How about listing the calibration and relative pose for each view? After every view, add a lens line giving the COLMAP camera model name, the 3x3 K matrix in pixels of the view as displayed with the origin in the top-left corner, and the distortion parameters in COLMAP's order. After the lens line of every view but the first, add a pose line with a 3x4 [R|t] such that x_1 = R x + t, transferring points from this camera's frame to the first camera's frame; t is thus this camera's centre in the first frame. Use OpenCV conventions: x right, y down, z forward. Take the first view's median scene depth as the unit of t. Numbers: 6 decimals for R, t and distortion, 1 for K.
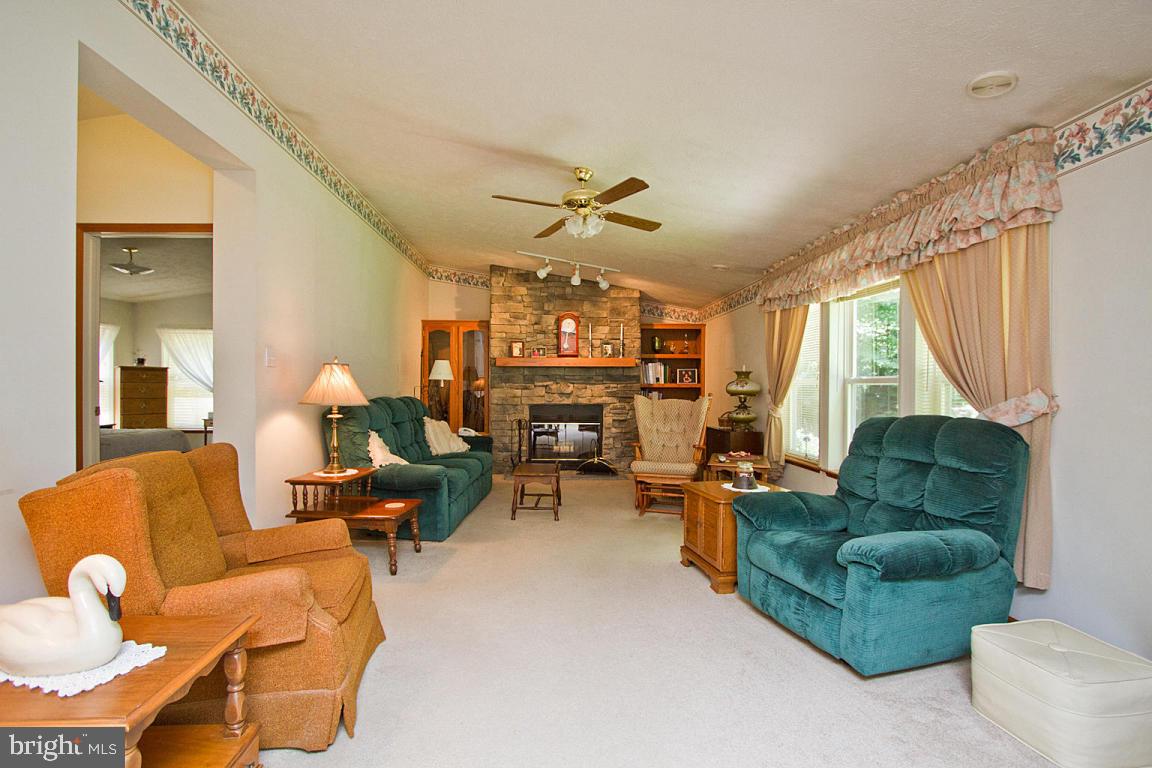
lens RADIAL K [[538.5, 0, 576.0], [0, 538.5, 384.0], [0, 0, 1]] dist [-0.009706, -0.000225]
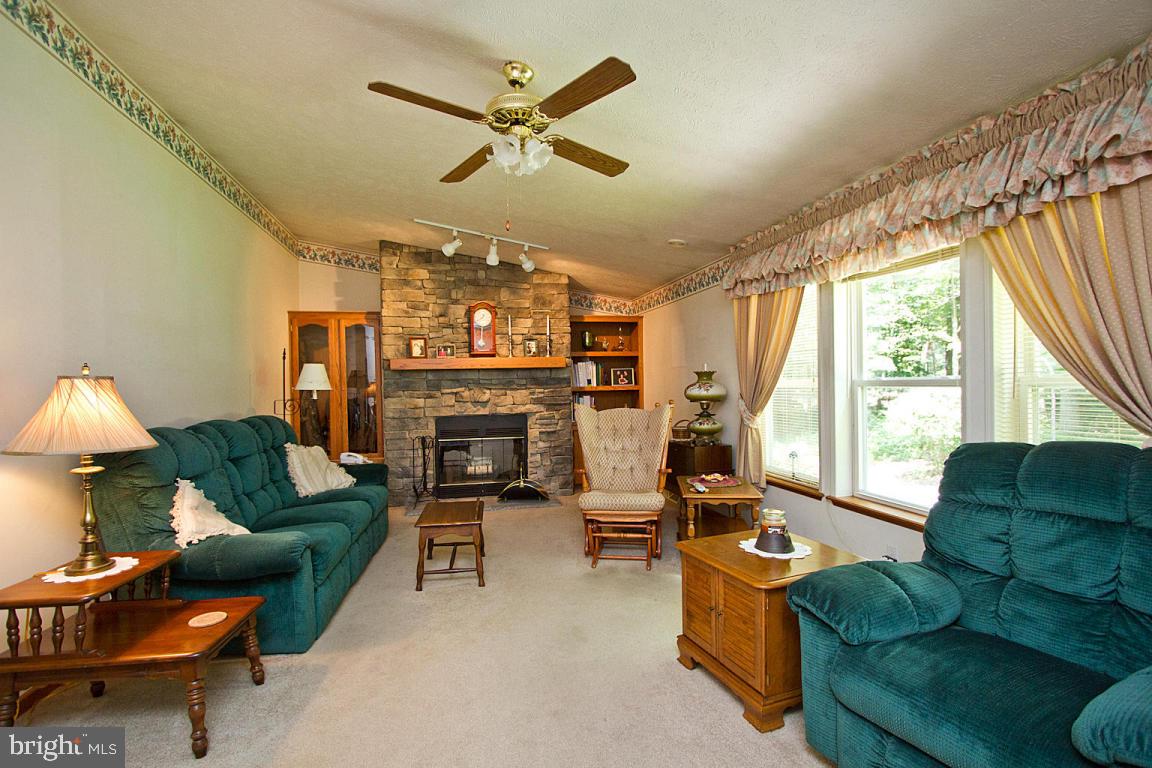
lens RADIAL K [[538.5, 0, 576.0], [0, 538.5, 384.0], [0, 0, 1]] dist [-0.009706, -0.000225]
pose [[0.984029, -0.023619, 0.176435, -0.021107], [0.022964, 0.999720, 0.005755, -0.010622], [-0.176522, -0.001612, 0.984295, 0.180464]]
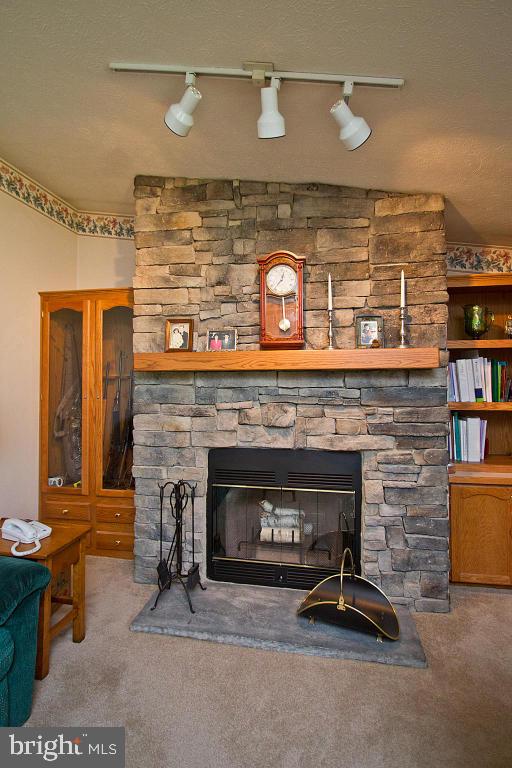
lens RADIAL K [[388.6, 0, 256.9], [0, 388.6, 371.2], [0, 0, 1]] dist [-0.019360, -0.000034]
pose [[0.972413, -0.010445, -0.233034, 0.042197], [0.006770, 0.999840, -0.016563, -0.025644], [0.233169, 0.014529, 0.972328, 0.671713]]
